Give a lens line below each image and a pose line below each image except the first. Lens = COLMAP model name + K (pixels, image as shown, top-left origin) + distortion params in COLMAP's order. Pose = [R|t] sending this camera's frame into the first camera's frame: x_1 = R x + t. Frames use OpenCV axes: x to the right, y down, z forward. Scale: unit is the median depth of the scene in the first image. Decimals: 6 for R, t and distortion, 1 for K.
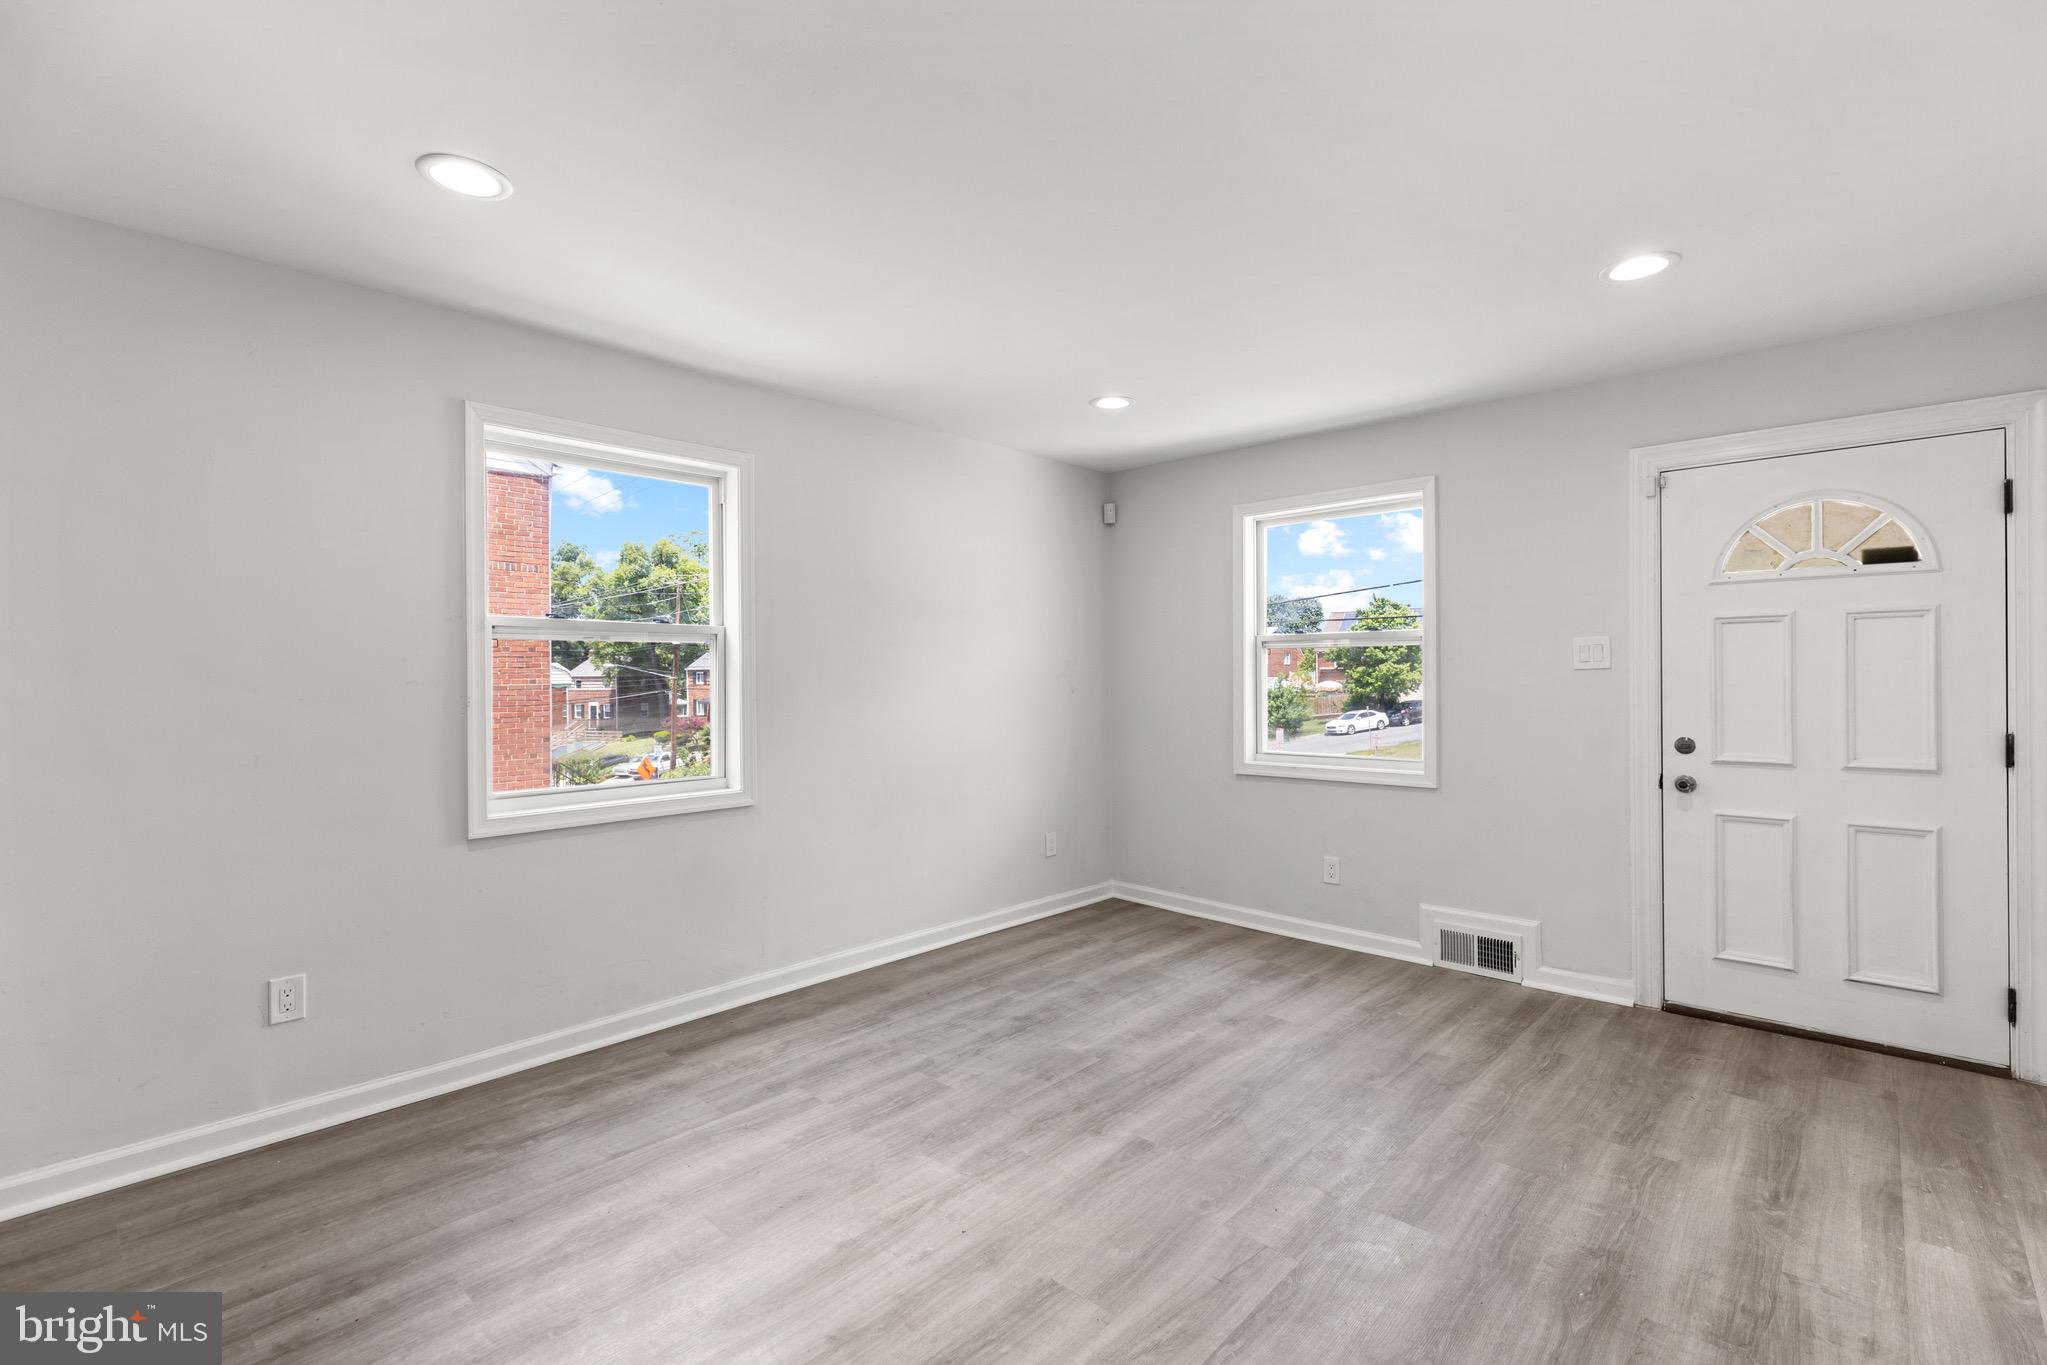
lens RADIAL K [[924.2, 0, 1025.8], [0, 924.2, 673.6], [0, 0, 1]] dist [0.002100, 0.000600]
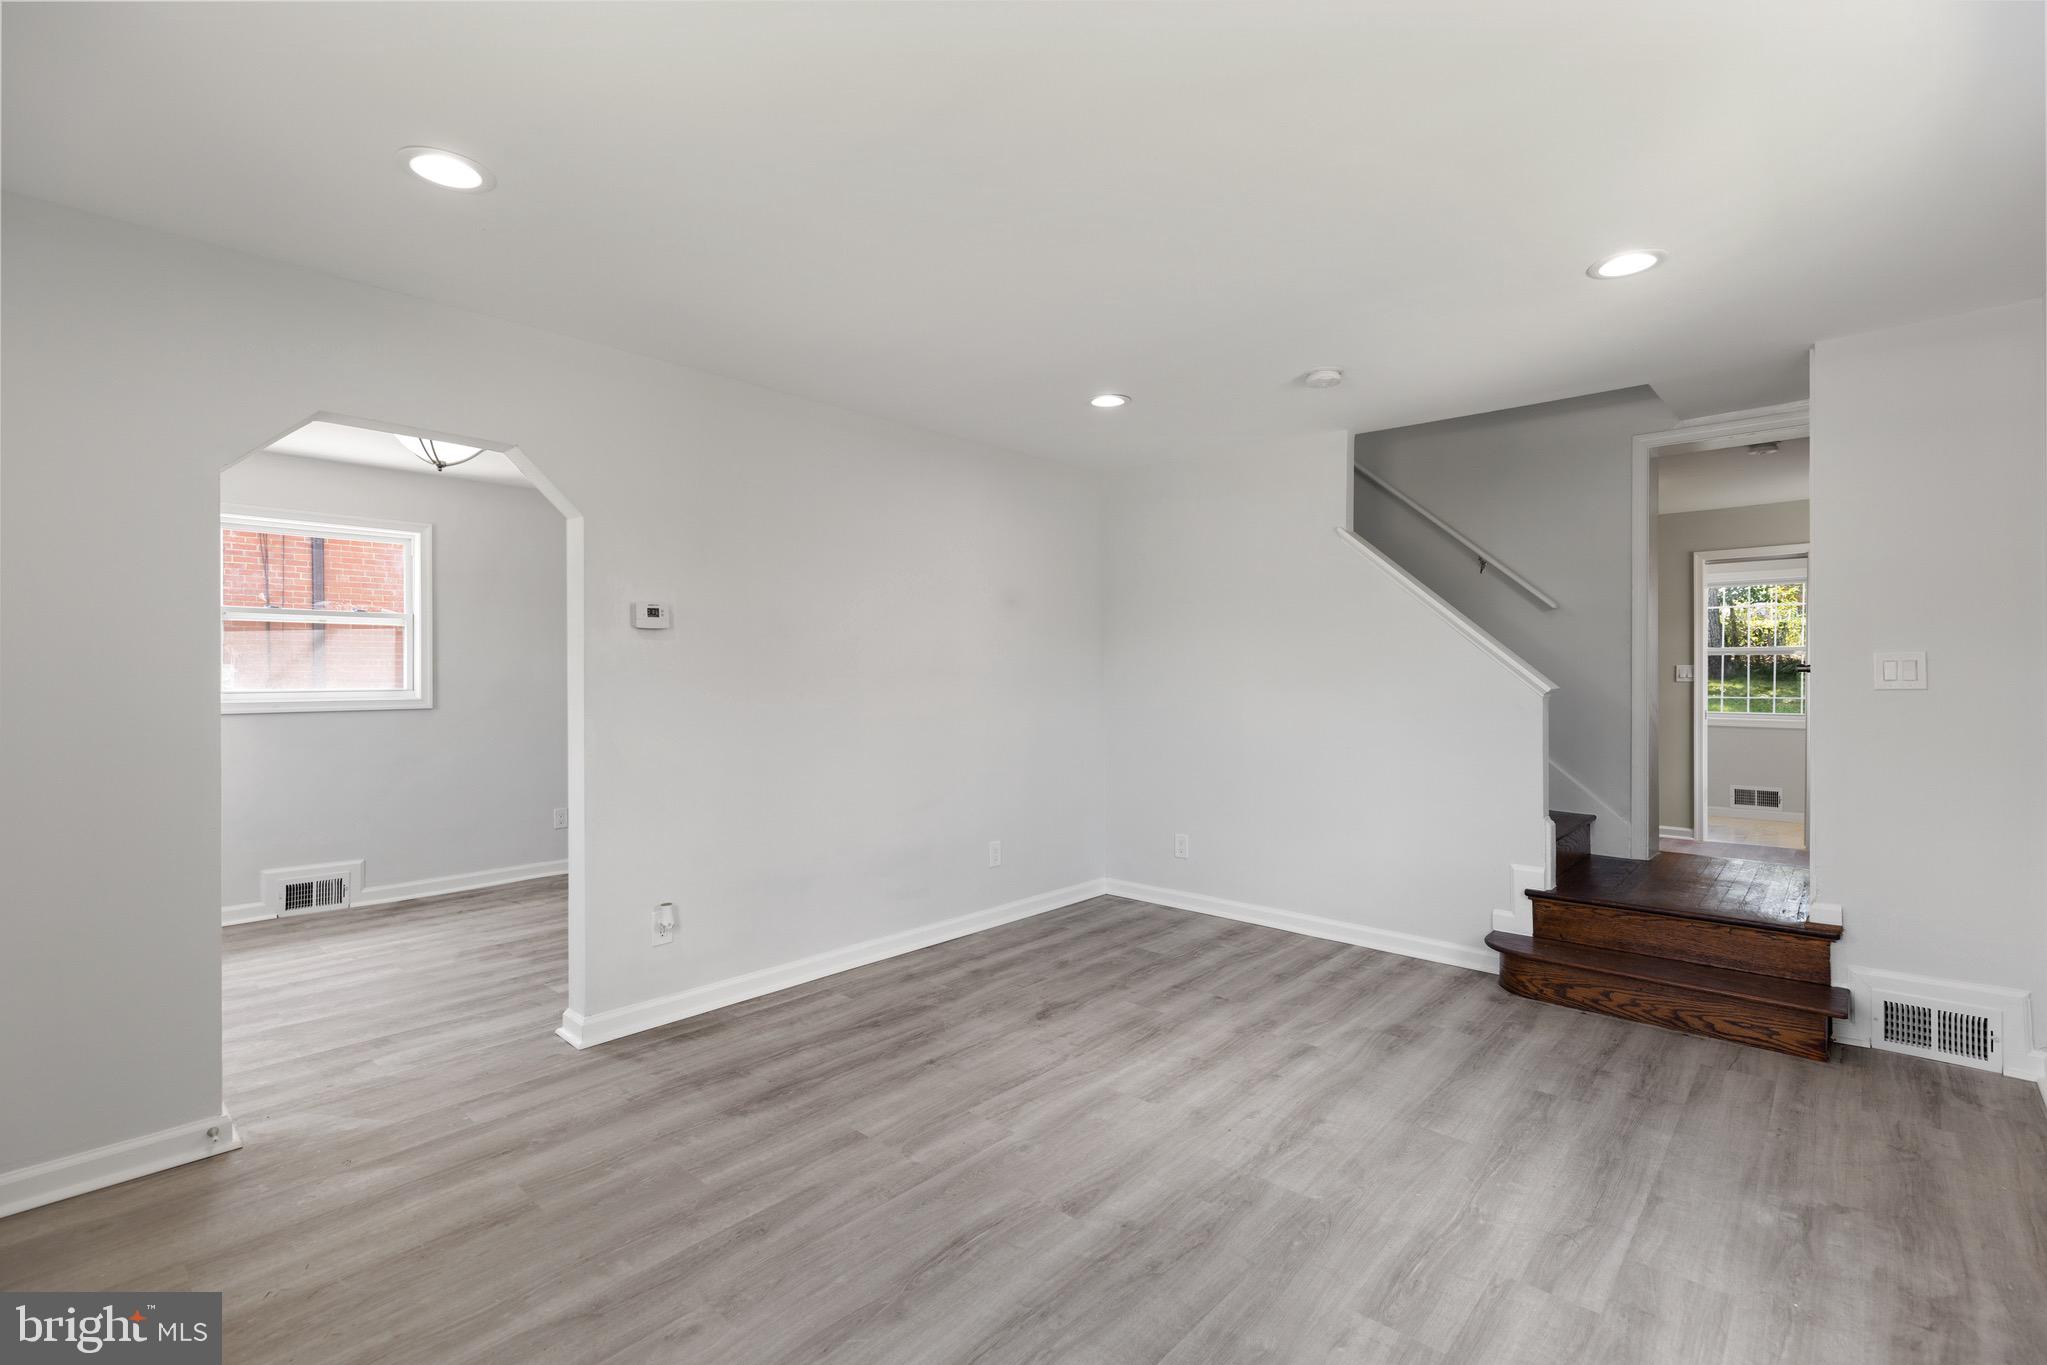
lens RADIAL K [[924.2, 0, 1022.6], [0, 924.2, 681.3], [0, 0, 1]] dist [0.002100, 0.000600]
pose [[-0.999924, 0.009395, -0.007958, 0.186606], [0.009336, 0.999929, 0.007355, 0.002705], [0.008027, 0.007280, -0.999941, 1.976299]]
